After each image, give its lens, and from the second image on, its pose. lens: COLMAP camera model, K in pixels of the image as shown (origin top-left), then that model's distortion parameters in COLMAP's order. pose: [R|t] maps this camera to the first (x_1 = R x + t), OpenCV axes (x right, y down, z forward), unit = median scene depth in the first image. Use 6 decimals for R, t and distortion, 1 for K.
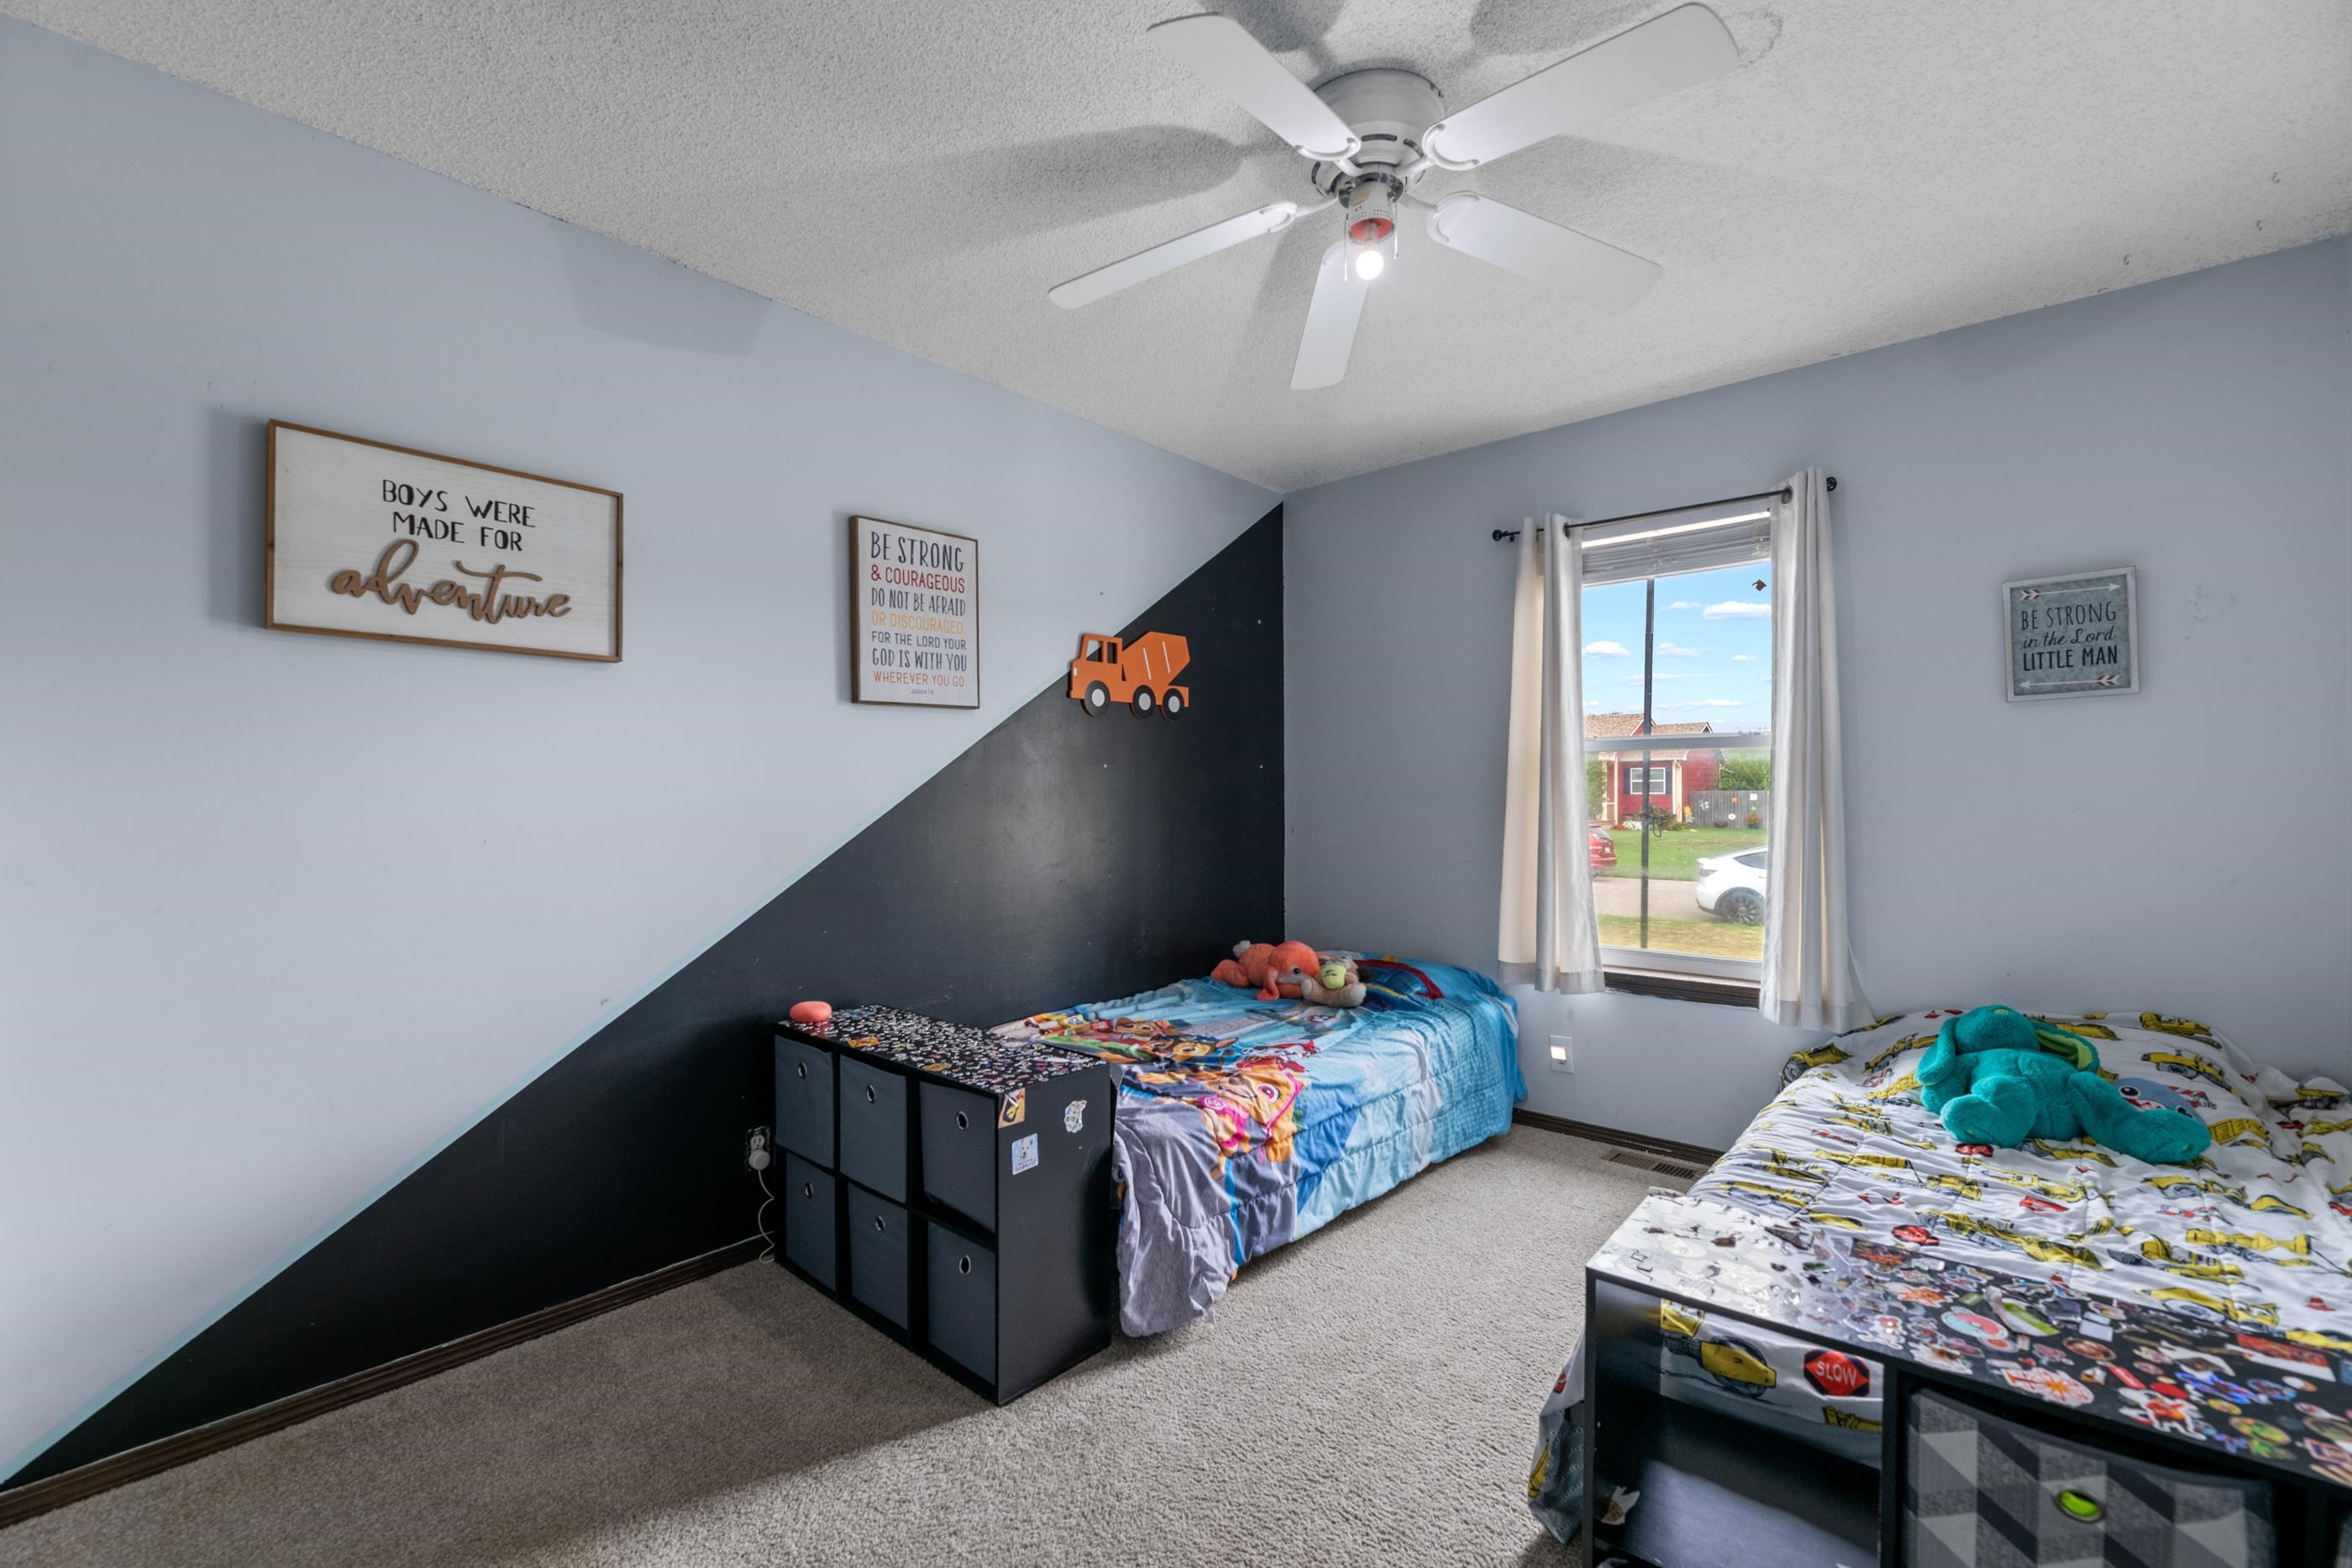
lens RADIAL K [[996.5, 0, 1165.6], [0, 996.5, 792.8], [0, 0, 1]] dist [-0.003951, -0.000759]
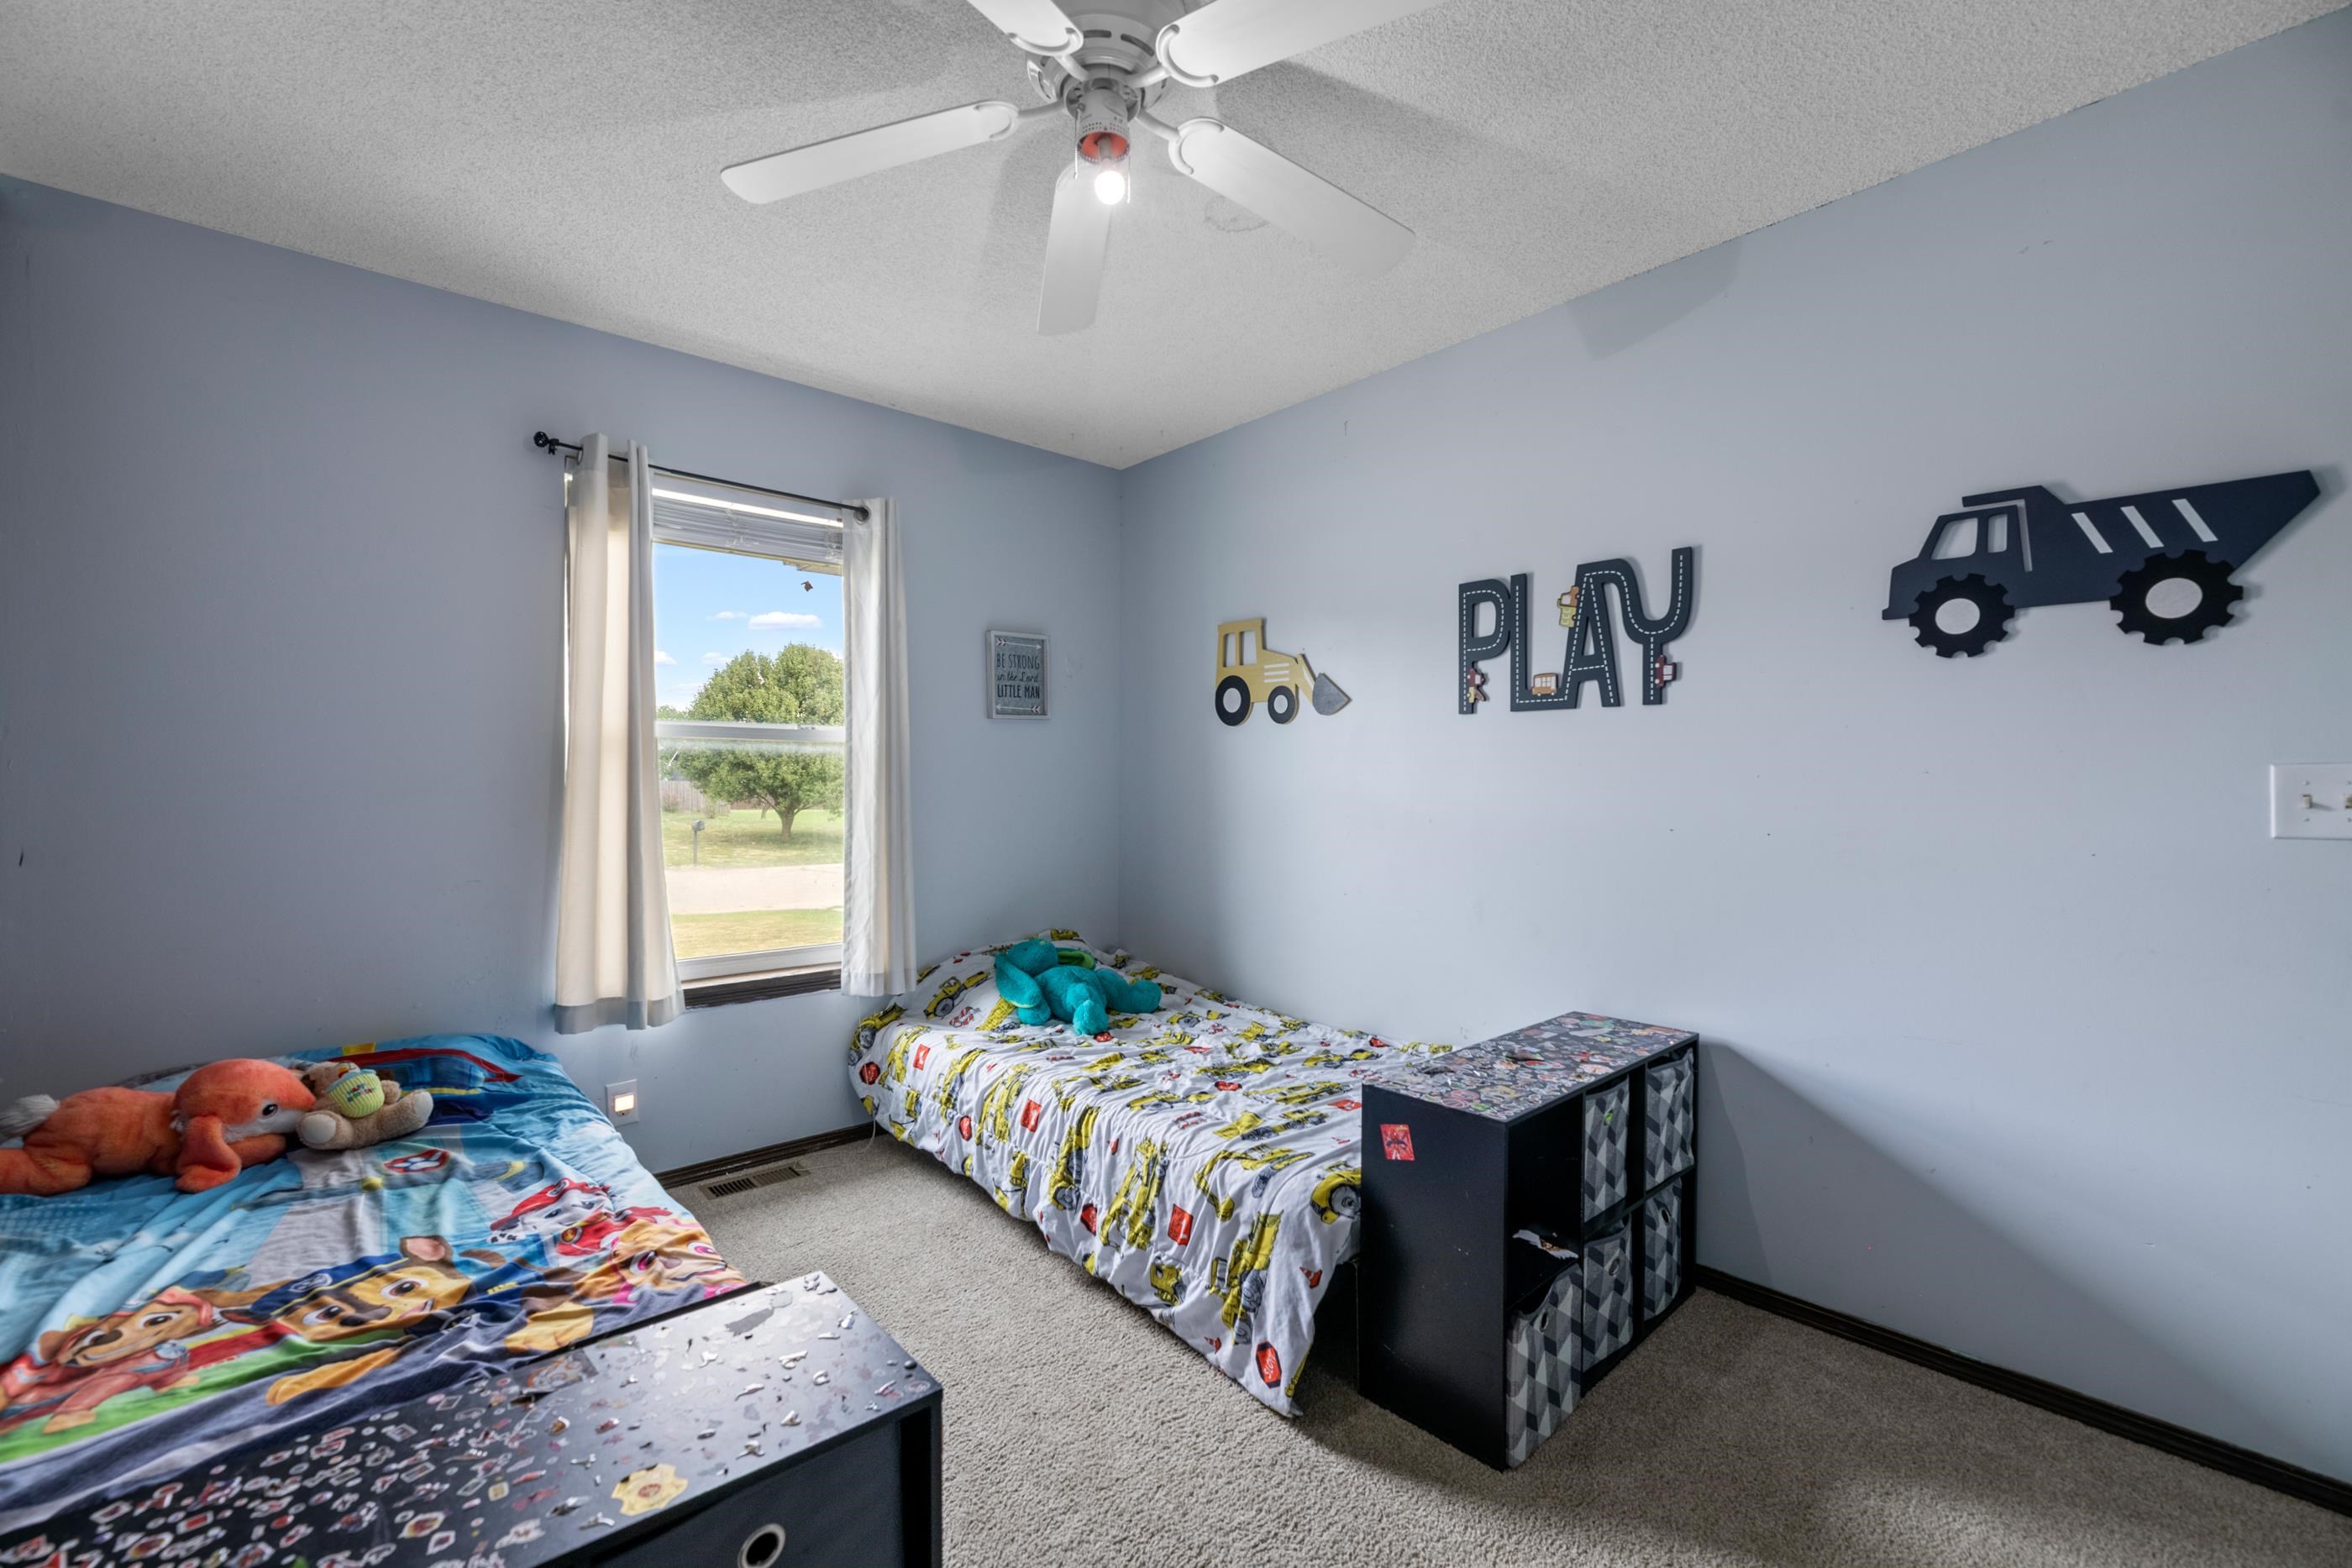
lens RADIAL K [[996.5, 0, 1165.7], [0, 996.5, 785.2], [0, 0, 1]] dist [-0.003951, -0.000759]
pose [[0.118733, -0.000238, 0.992926, -0.521309], [-0.001210, 0.999999, 0.000384, -0.001191], [-0.992925, -0.001247, 0.118733, 0.658074]]
